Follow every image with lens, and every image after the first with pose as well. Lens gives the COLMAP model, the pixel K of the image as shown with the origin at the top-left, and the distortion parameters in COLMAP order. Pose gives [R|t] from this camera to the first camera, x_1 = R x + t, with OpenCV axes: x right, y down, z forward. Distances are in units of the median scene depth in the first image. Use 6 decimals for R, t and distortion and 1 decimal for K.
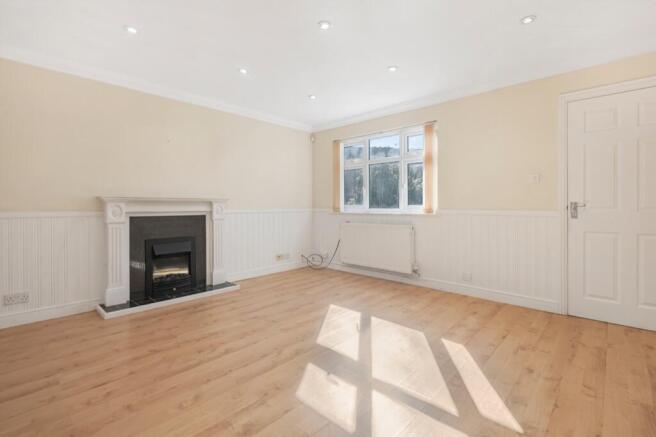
lens RADIAL K [[290.8, 0, 329.9], [0, 290.8, 208.5], [0, 0, 1]] dist [0.008233, -0.002565]
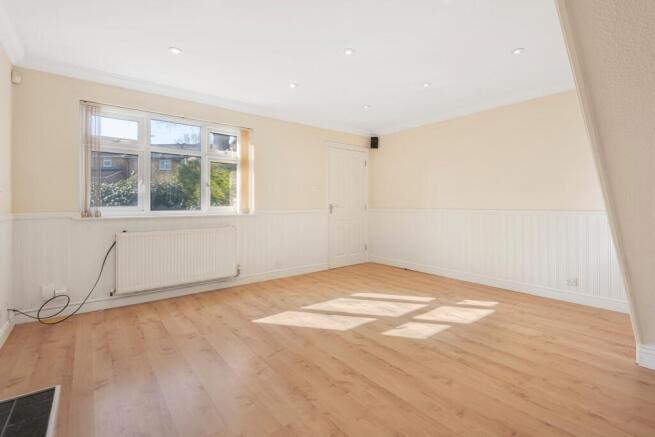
lens RADIAL K [[290.3, 0, 351.1], [0, 290.3, 209.4], [0, 0, 1]] dist [0.008233, -0.002565]
pose [[0.155179, -0.010495, 0.987831, -0.656352], [0.015257, 0.999850, 0.008226, -0.003154], [-0.987769, 0.013795, 0.155316, 0.465632]]
